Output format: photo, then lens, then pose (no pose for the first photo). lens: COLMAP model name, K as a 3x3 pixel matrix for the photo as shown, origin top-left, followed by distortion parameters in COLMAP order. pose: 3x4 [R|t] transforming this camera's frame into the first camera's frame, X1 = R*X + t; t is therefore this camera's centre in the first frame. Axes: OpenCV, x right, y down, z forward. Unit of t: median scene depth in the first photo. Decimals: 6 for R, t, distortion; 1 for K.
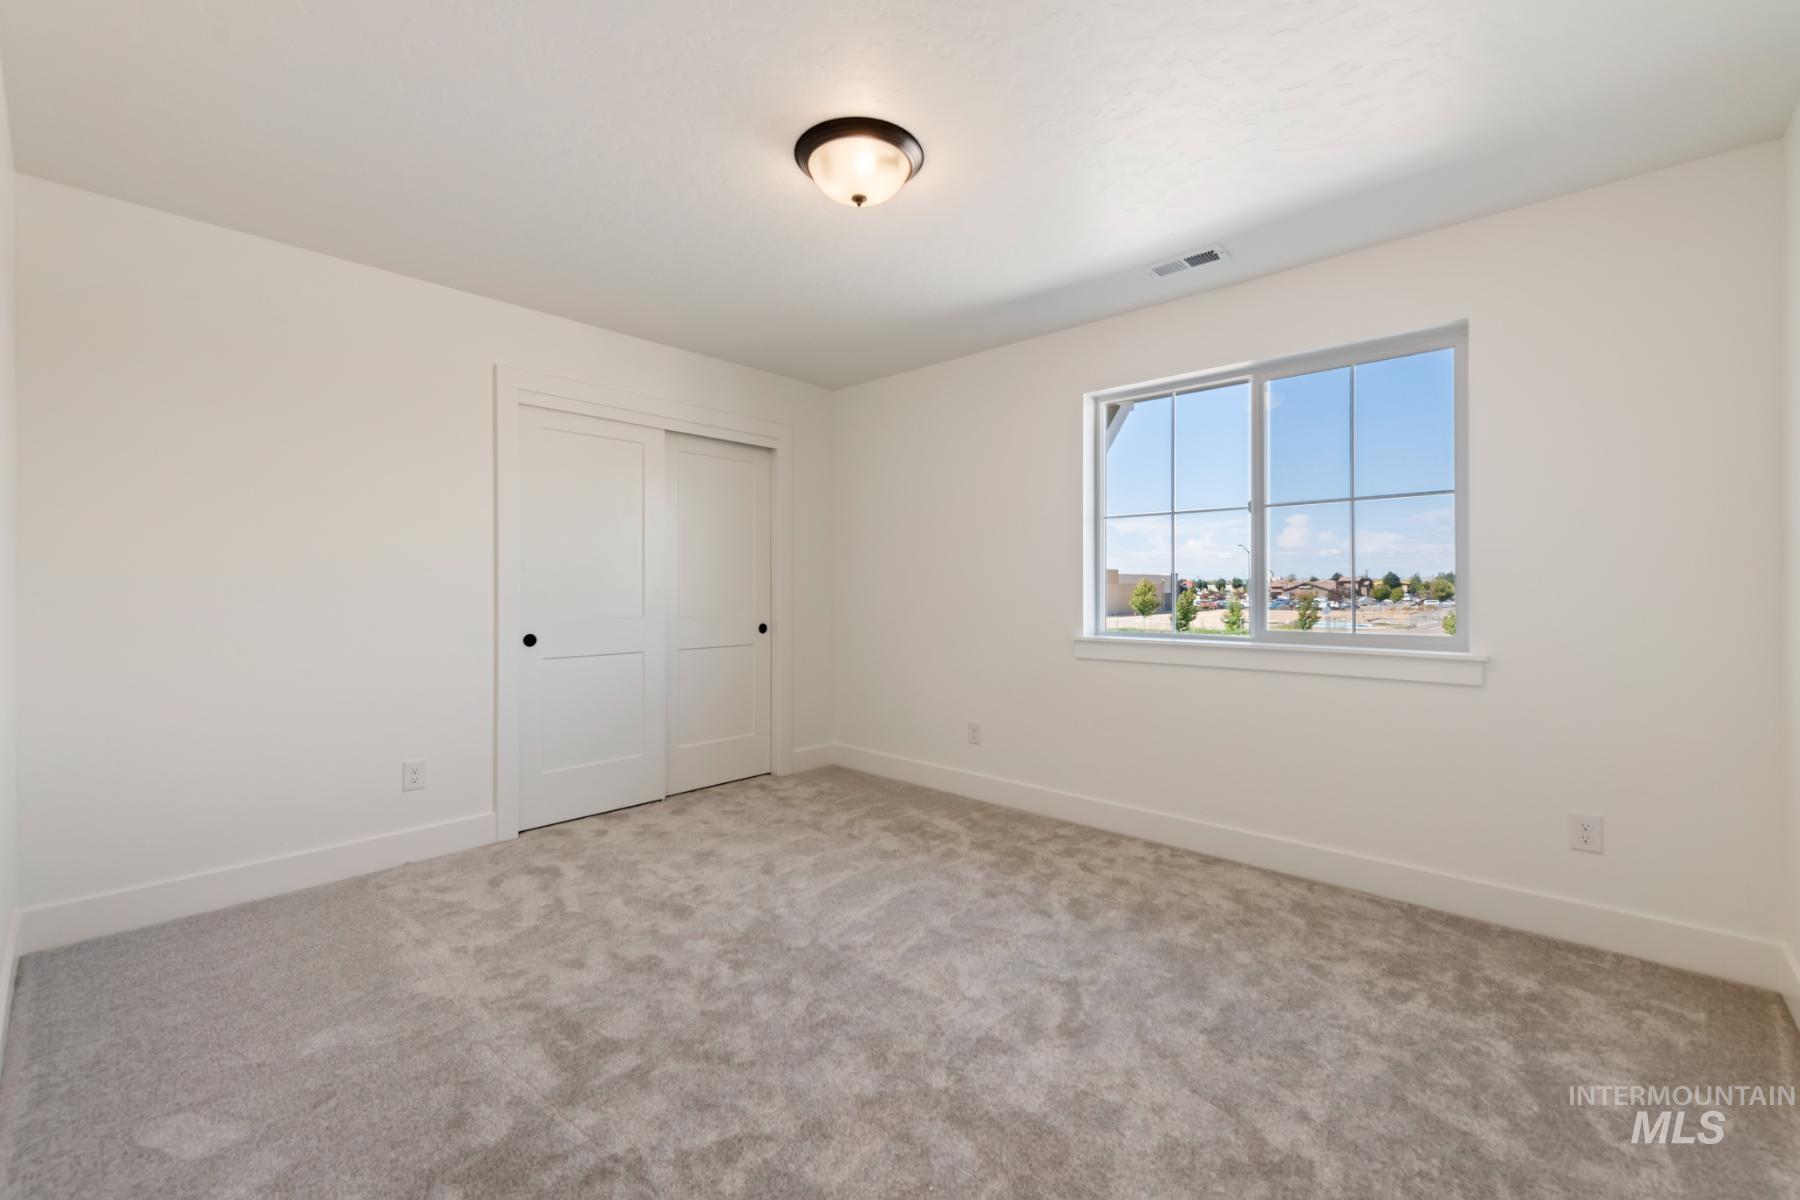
lens RADIAL K [[739.6, 0, 879.4], [0, 739.6, 573.4], [0, 0, 1]] dist [-0.000079, -0.000058]
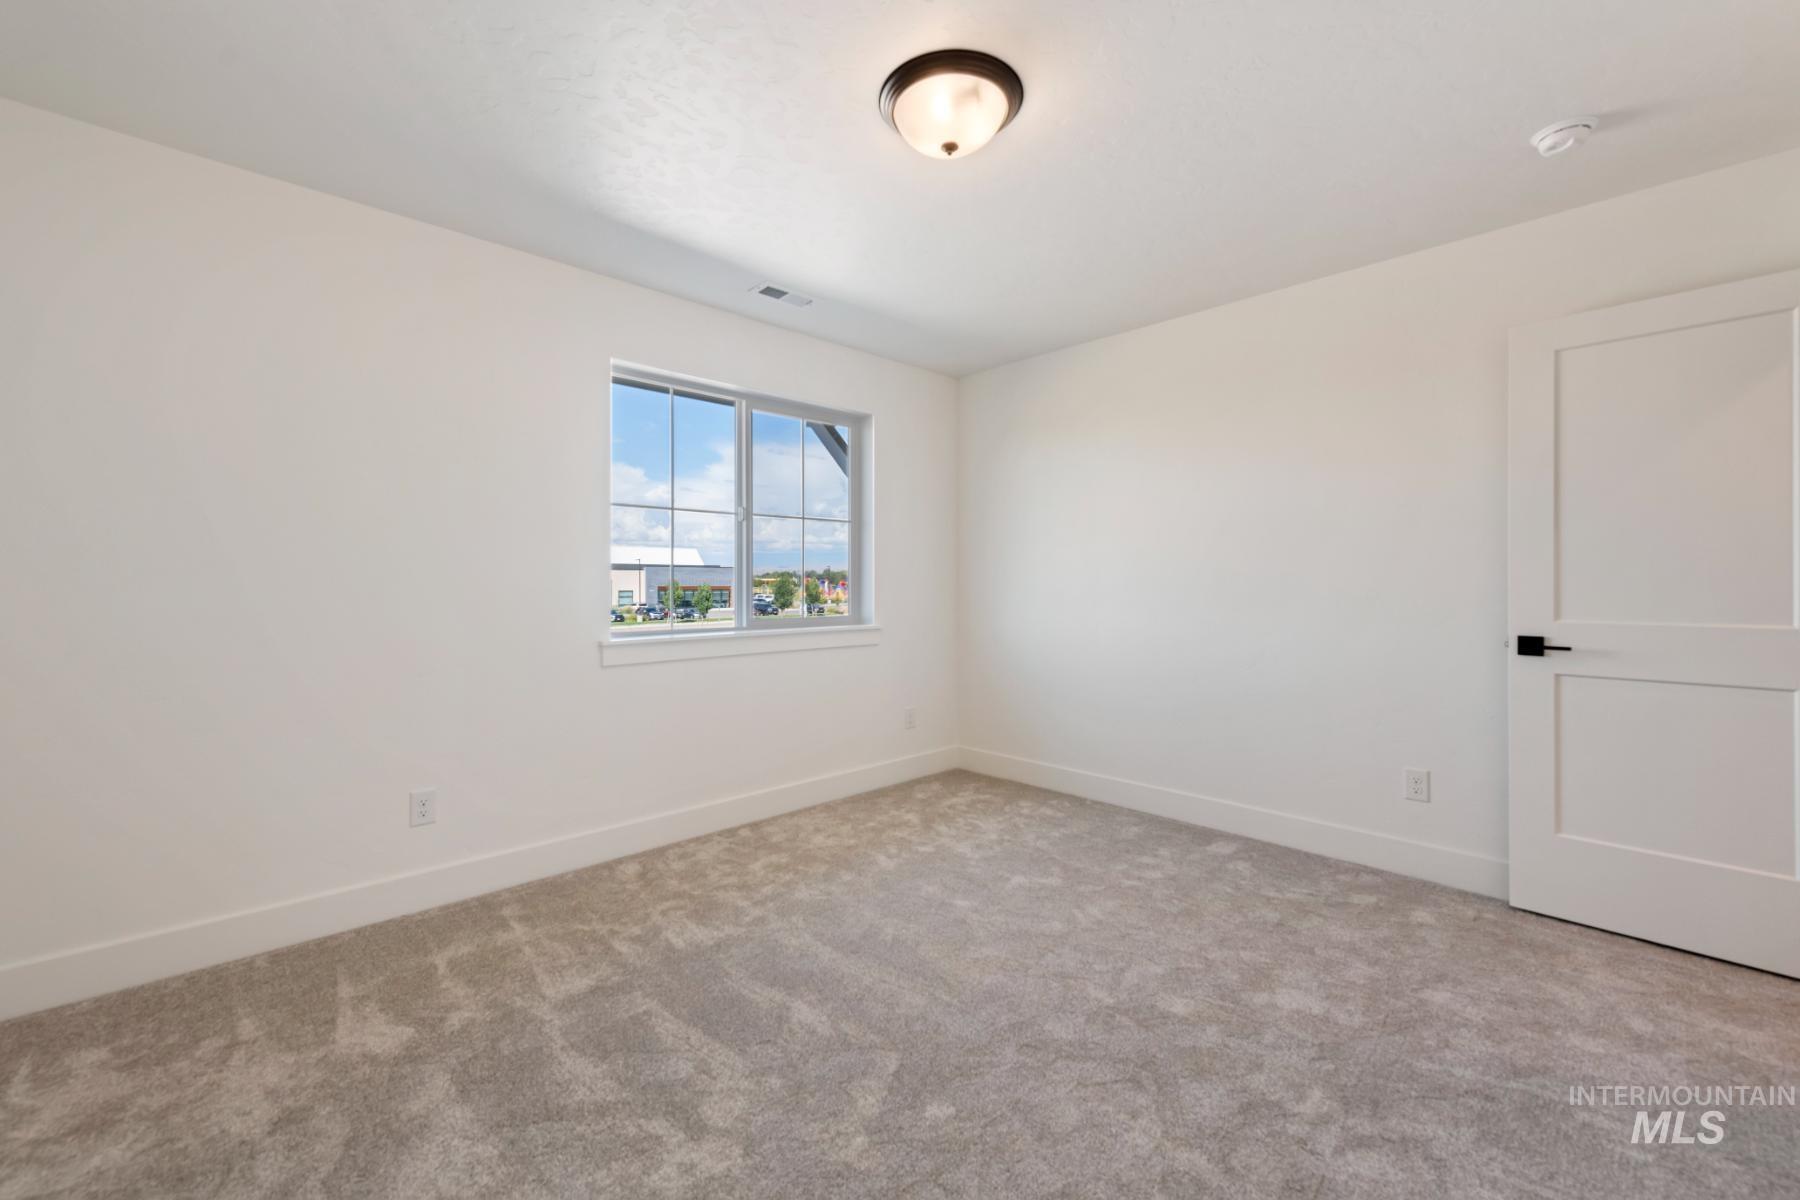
lens RADIAL K [[739.6, 0, 879.4], [0, 739.6, 573.4], [0, 0, 1]] dist [-0.000079, -0.000058]
pose [[0.079327, 0.006779, 0.996826, -0.621645], [-0.007237, 0.999954, -0.006224, 0.008969], [-0.996822, -0.006720, 0.079372, 0.686334]]
